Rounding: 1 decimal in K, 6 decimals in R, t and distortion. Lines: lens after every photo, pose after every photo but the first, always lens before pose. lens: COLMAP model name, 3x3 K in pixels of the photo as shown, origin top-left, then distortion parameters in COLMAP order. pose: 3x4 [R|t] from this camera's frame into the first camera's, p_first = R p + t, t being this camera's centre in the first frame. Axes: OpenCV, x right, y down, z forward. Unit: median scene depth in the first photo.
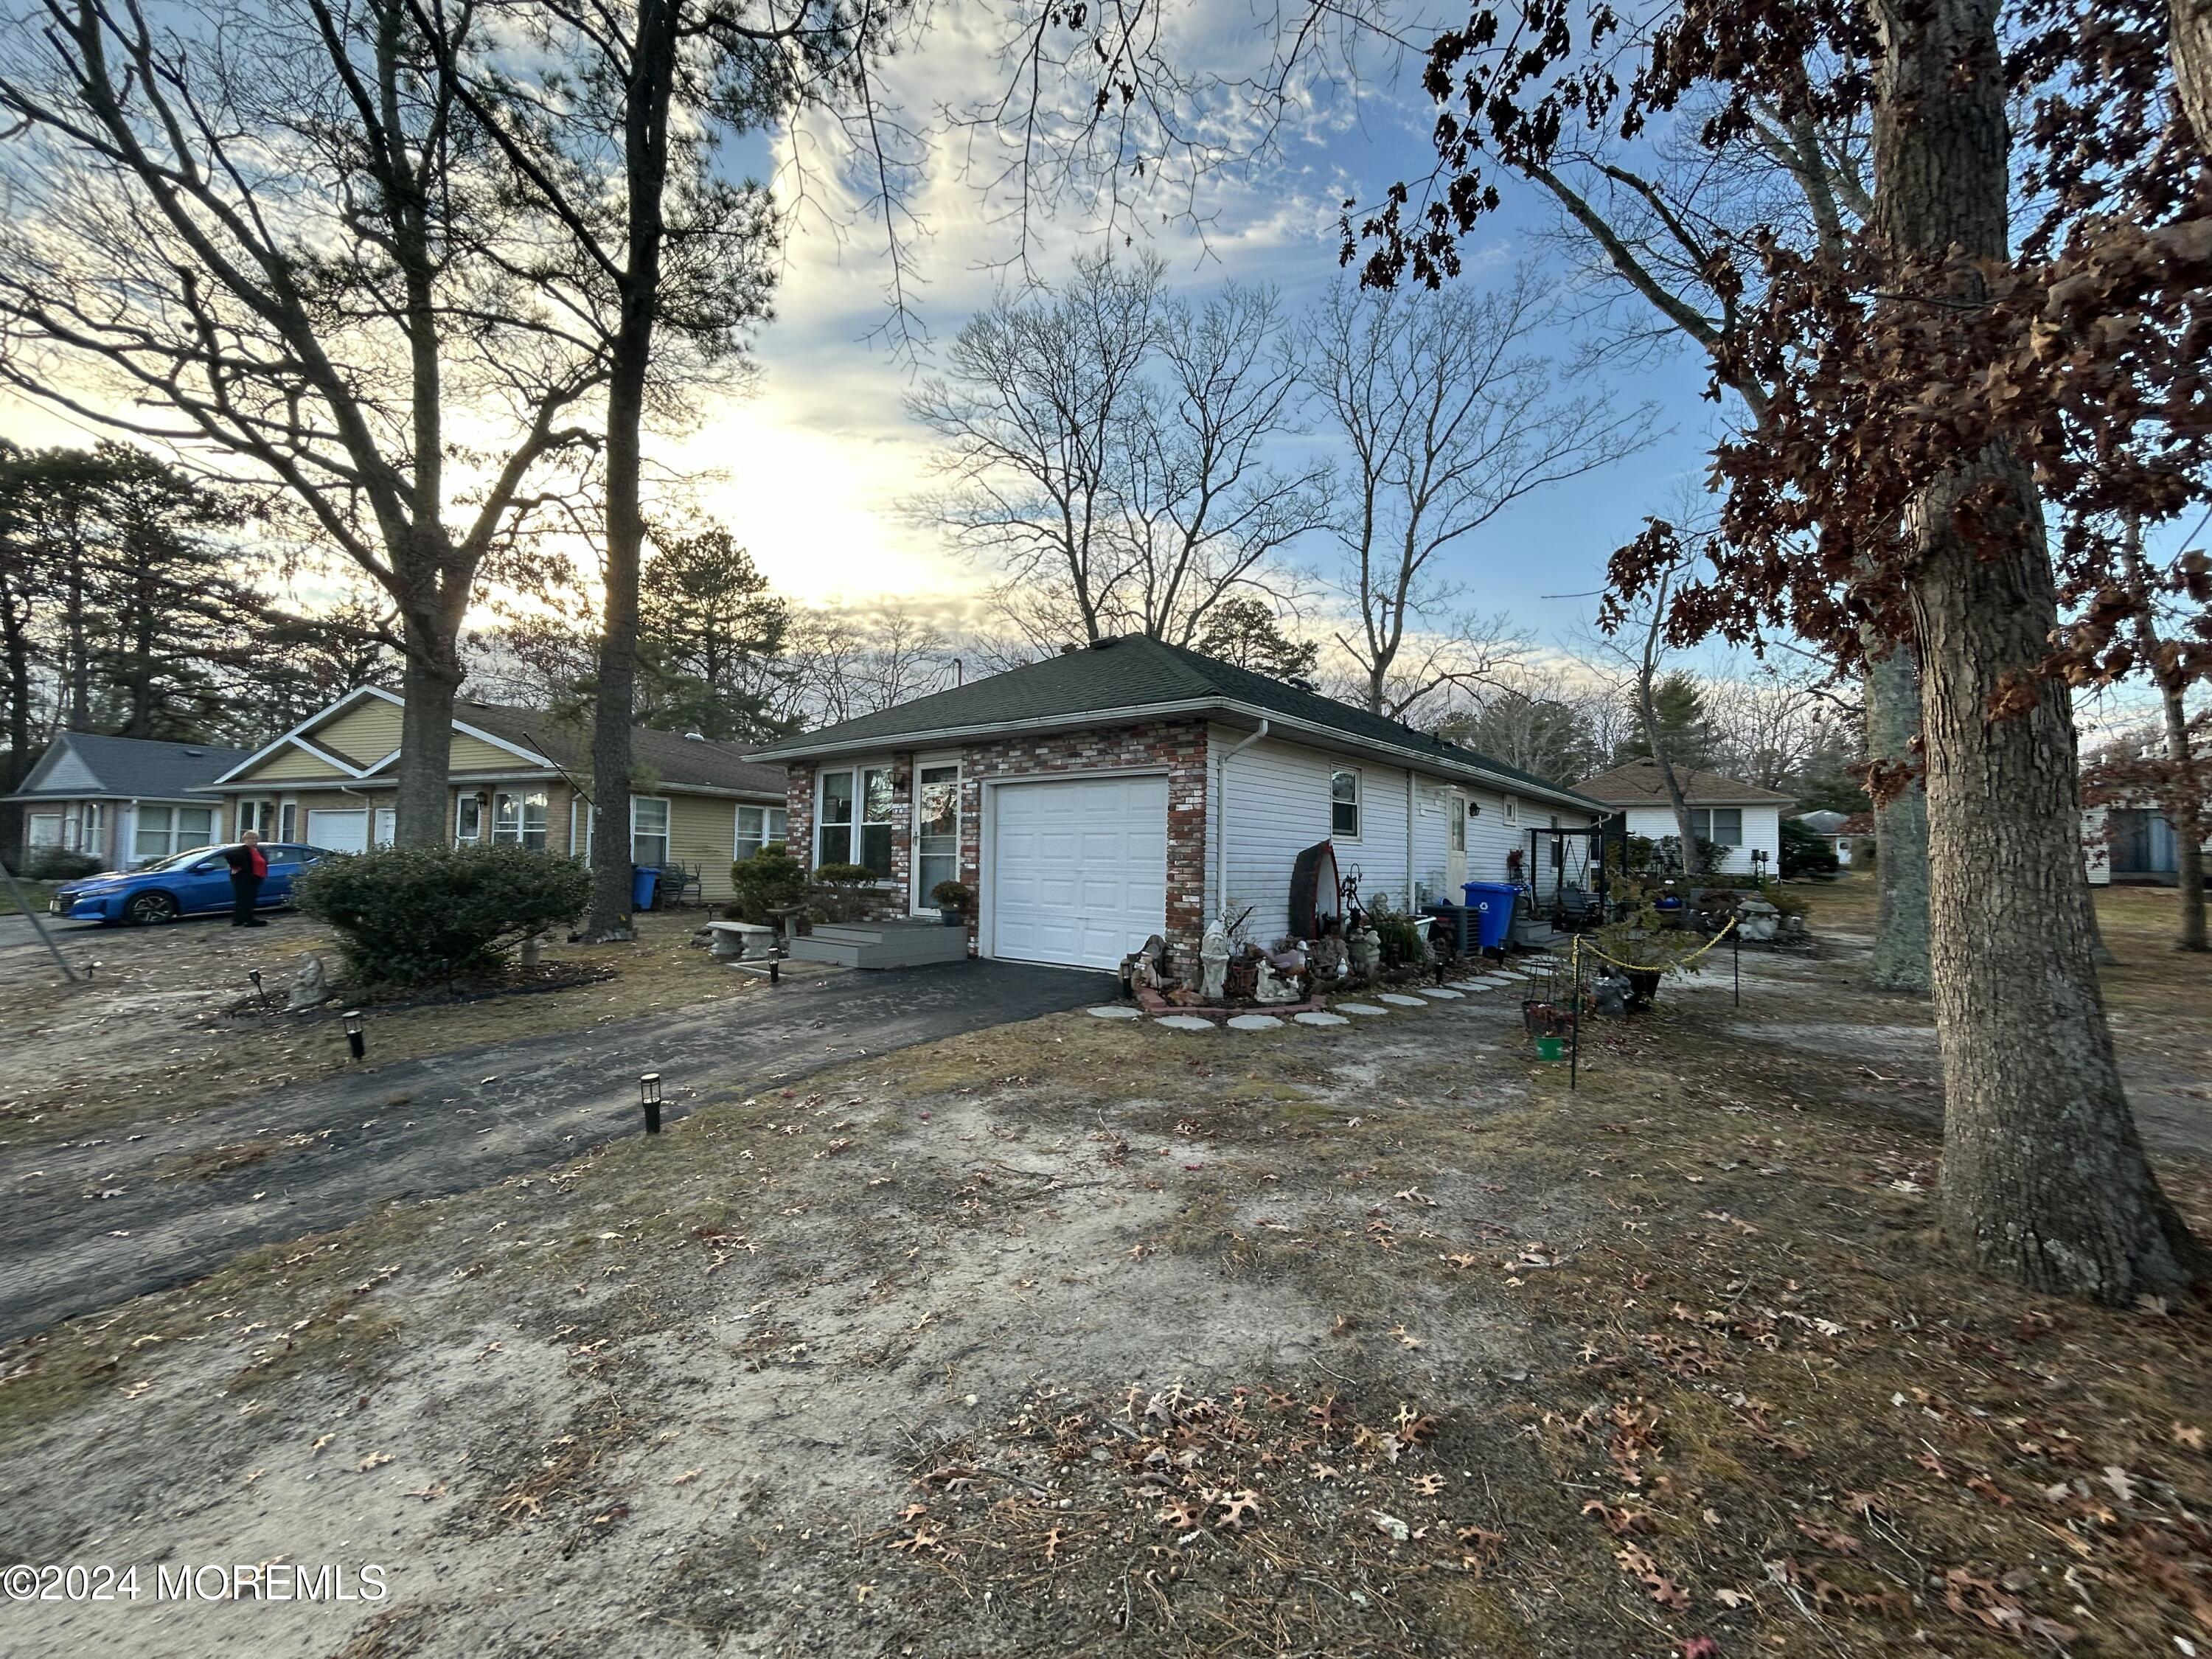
lens RADIAL K [[896.6, 0, 1104.4], [0, 896.6, 827.7], [0, 0, 1]] dist [0.003915, 0.001003]
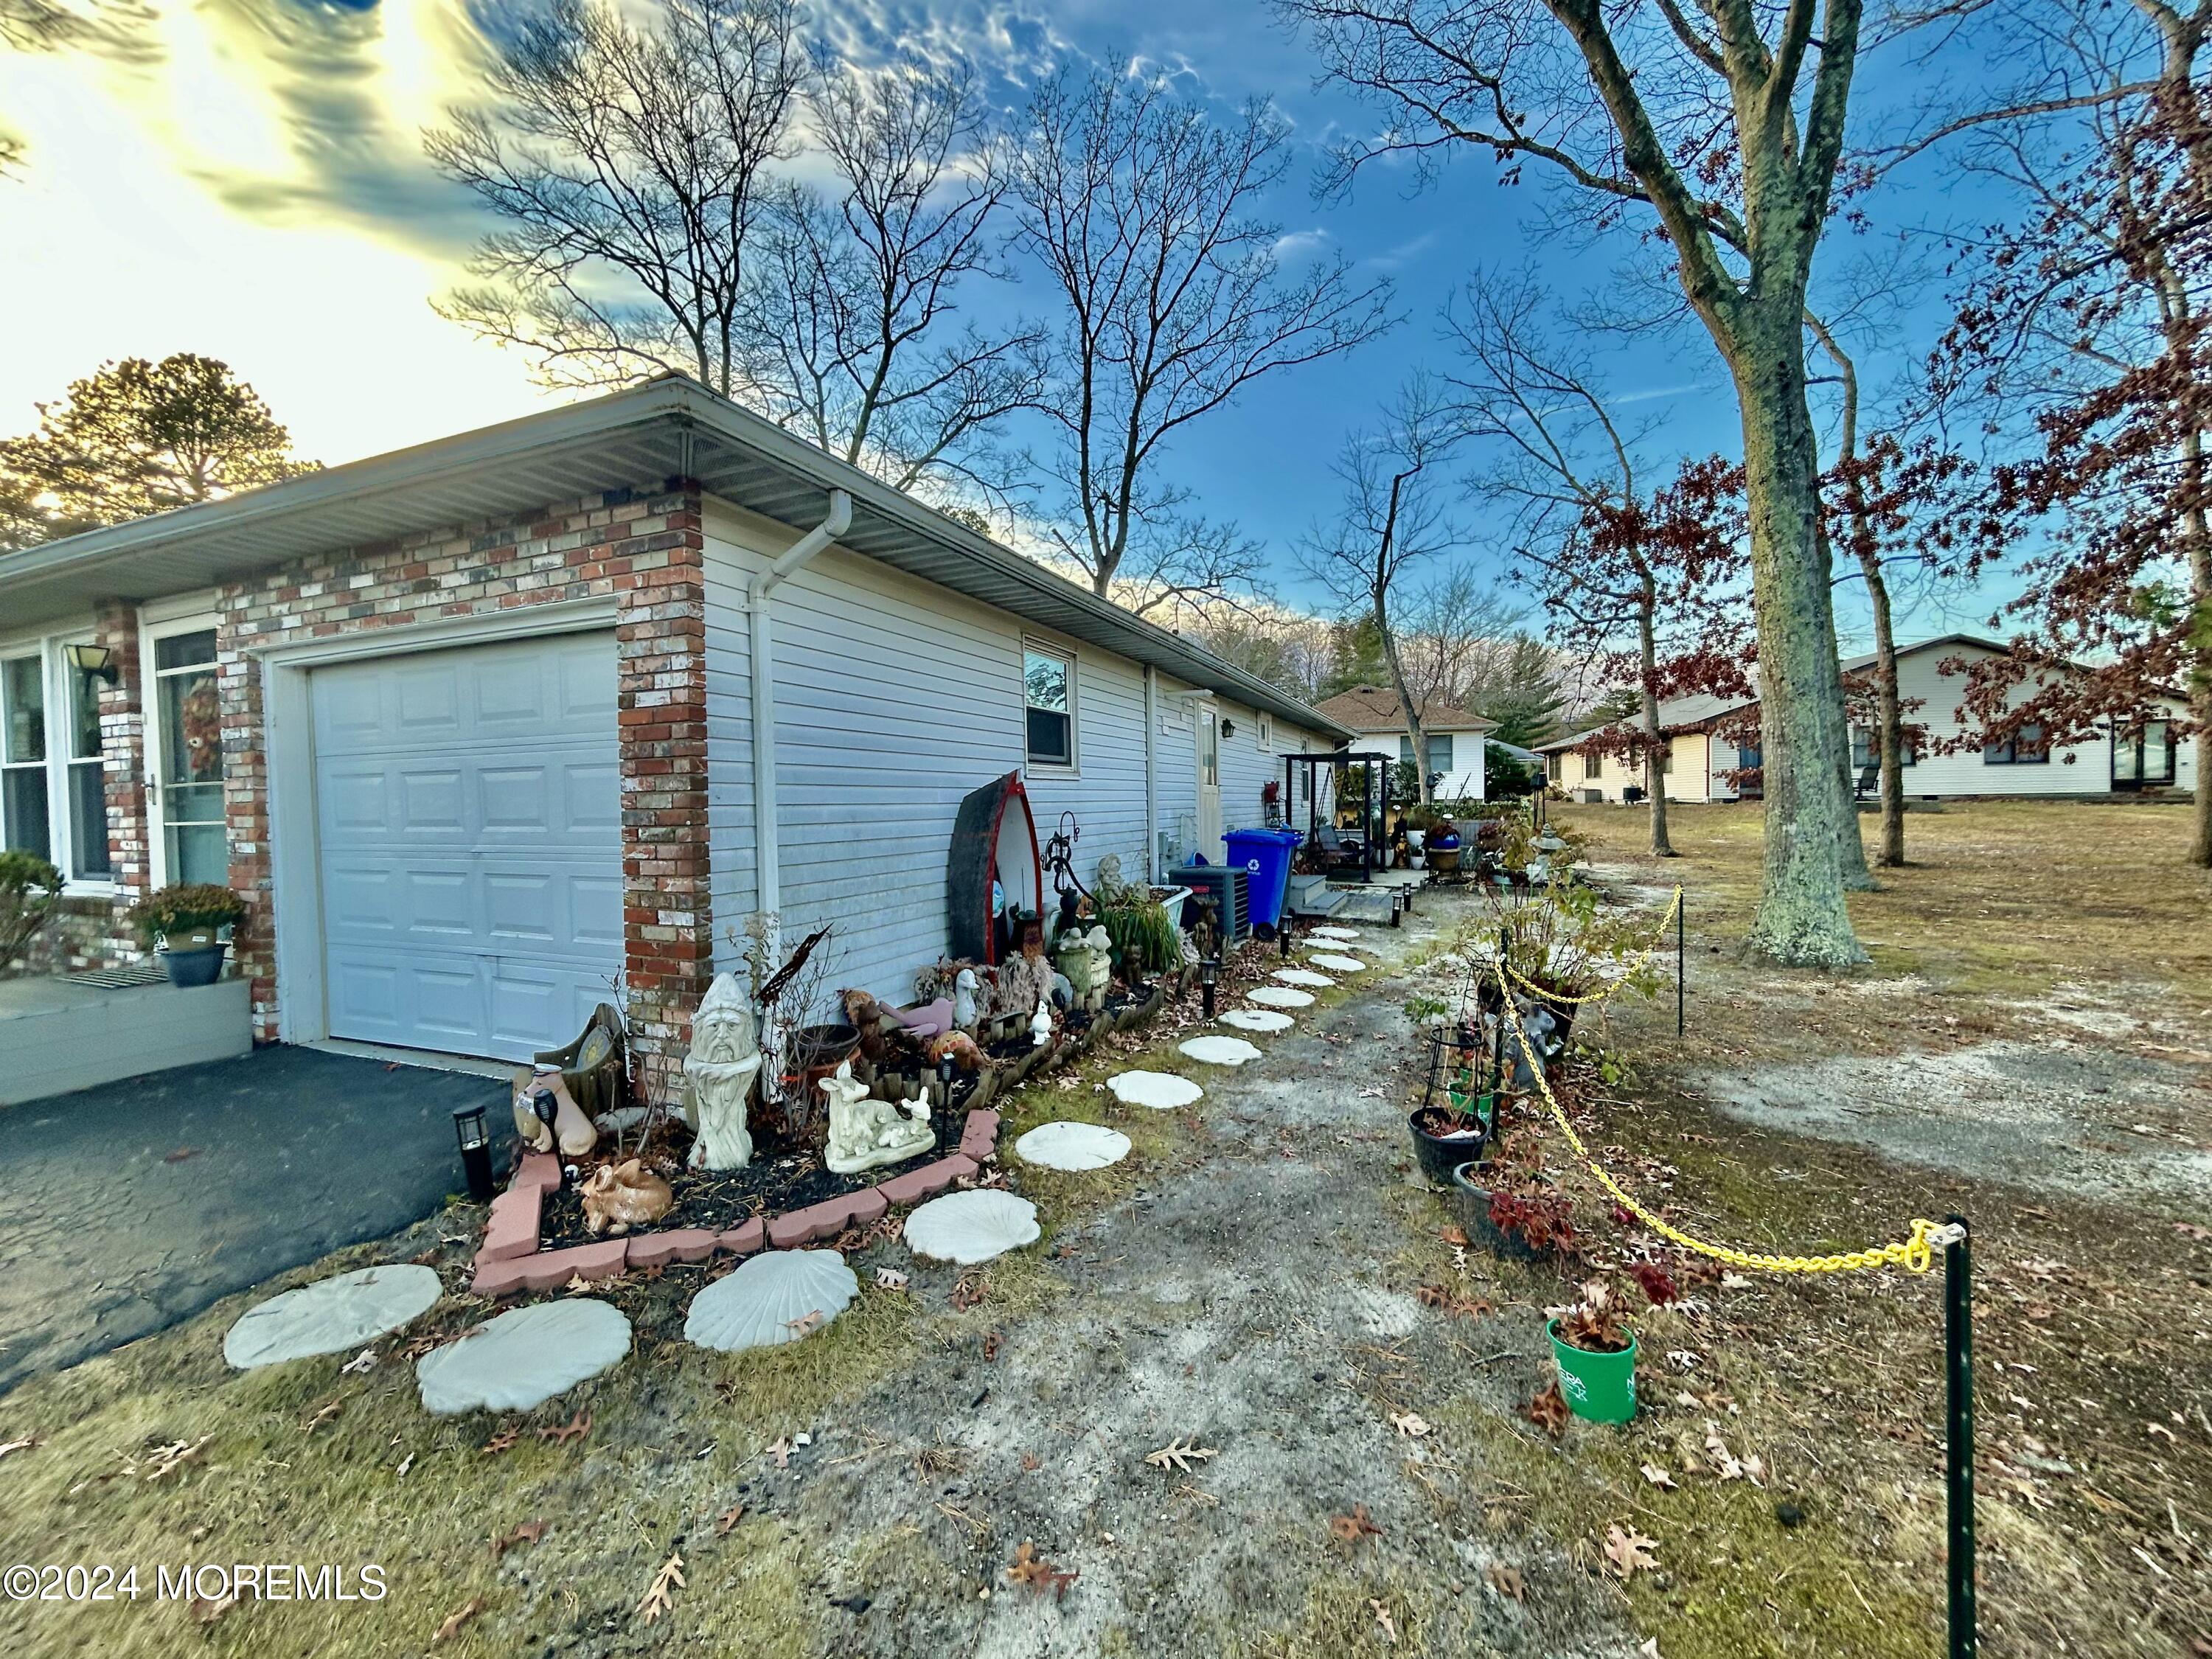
lens RADIAL K [[896.6, 0, 1093.6], [0, 896.6, 826.6], [0, 0, 1]] dist [0.003915, 0.001003]
pose [[0.960185, -0.038903, 0.276643, 0.096487], [0.020090, 0.997308, 0.070518, 0.006209], [-0.278642, -0.062153, 0.958382, 0.312142]]
